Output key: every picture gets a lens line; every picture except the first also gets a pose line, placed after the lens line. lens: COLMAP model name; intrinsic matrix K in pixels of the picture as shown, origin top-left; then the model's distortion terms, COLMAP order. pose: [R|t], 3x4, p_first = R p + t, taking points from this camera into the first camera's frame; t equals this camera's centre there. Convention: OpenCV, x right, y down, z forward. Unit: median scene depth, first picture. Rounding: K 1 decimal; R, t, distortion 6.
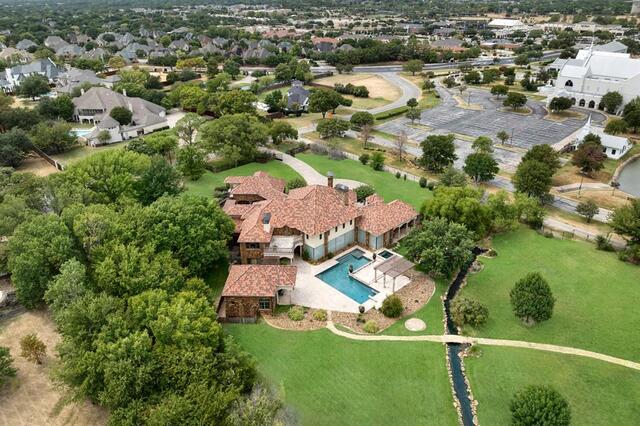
lens RADIAL K [[449.6, 0, 320.3], [0, 449.6, 213.0], [0, 0, 1]] dist [-0.026798, -0.002627]
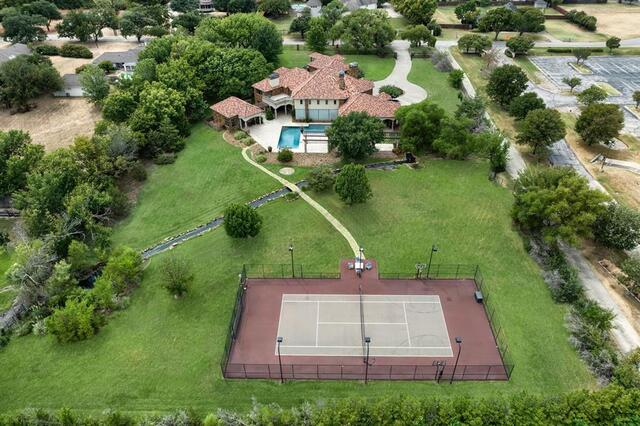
lens RADIAL K [[449.6, 0, 319.0], [0, 449.6, 212.4], [0, 0, 1]] dist [-0.026798, -0.002627]
pose [[0.697882, 0.426018, -0.575733, 0.916931], [-0.319643, 0.904625, 0.281924, -0.040305], [0.640928, -0.012720, 0.767496, 0.024527]]
